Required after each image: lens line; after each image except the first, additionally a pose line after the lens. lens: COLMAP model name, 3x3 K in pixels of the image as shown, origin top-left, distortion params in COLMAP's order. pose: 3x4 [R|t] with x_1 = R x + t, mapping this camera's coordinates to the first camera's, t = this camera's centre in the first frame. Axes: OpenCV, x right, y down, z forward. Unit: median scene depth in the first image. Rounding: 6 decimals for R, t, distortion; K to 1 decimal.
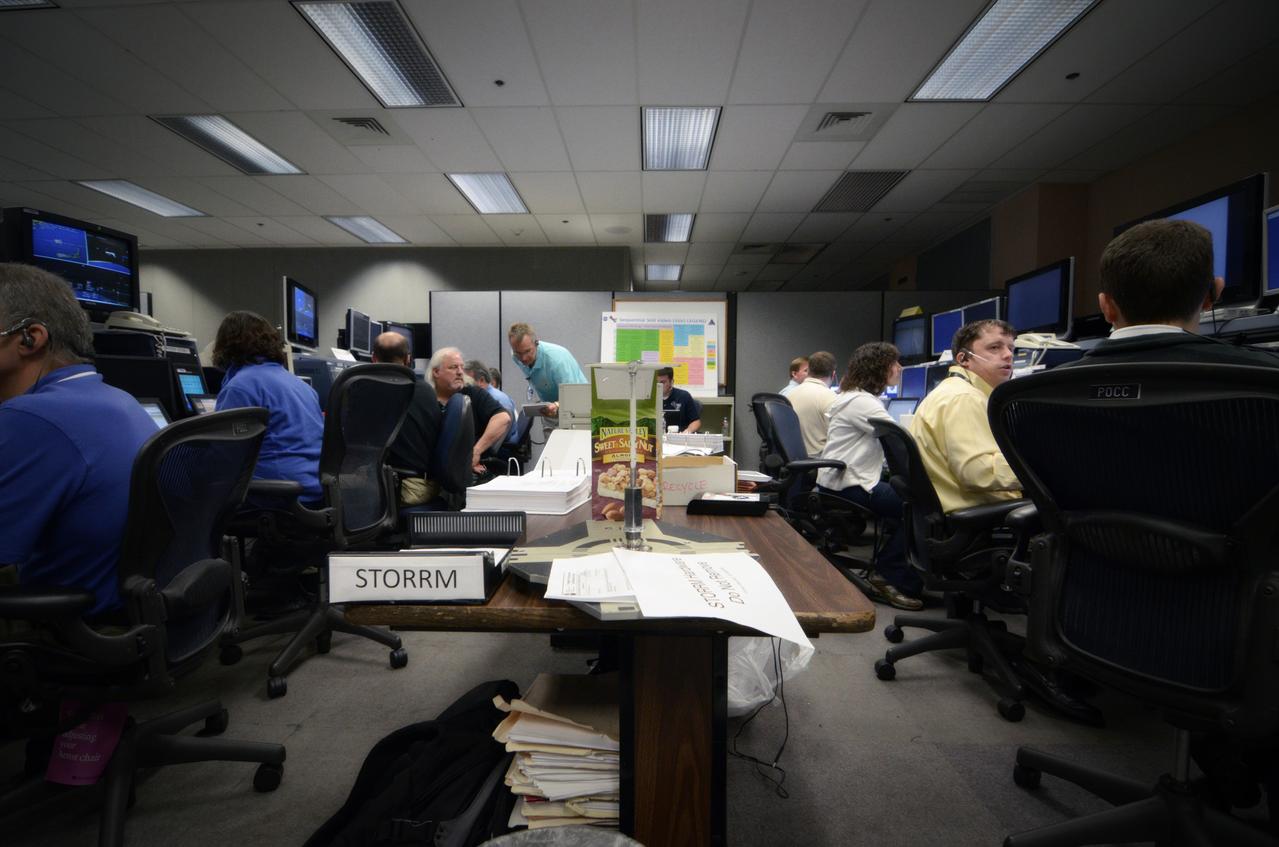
lens RADIAL K [[612.1, 0, 624.5], [0, 612.1, 433.7], [0, 0, 1]] dist [-0.004353, -0.011375]
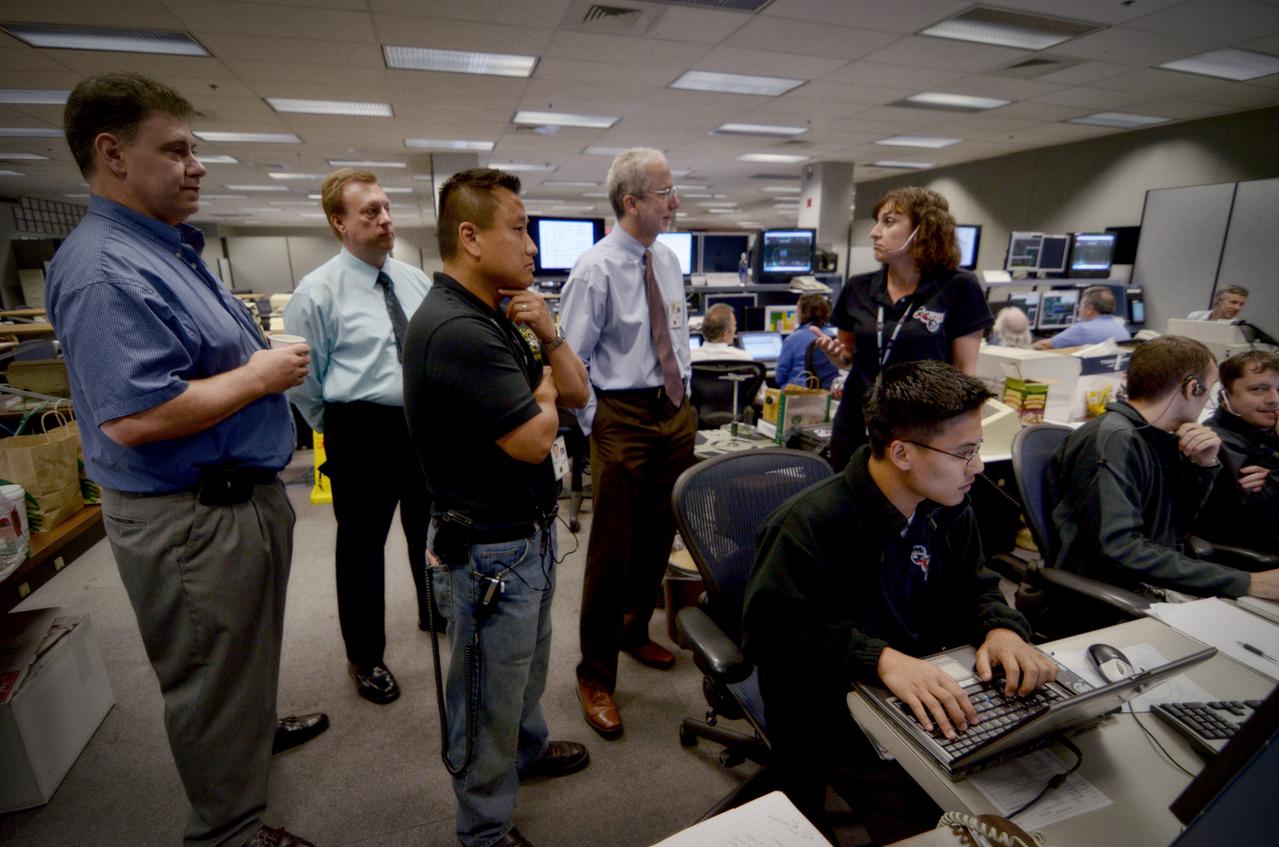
lens RADIAL K [[612.1, 0, 624.5], [0, 612.1, 433.7], [0, 0, 1]] dist [-0.004353, -0.011375]
pose [[0.327588, 0.242379, -0.913202, 0.425169], [-0.035005, 0.968985, 0.244627, -0.093148], [0.944172, -0.048170, 0.325912, -0.063597]]
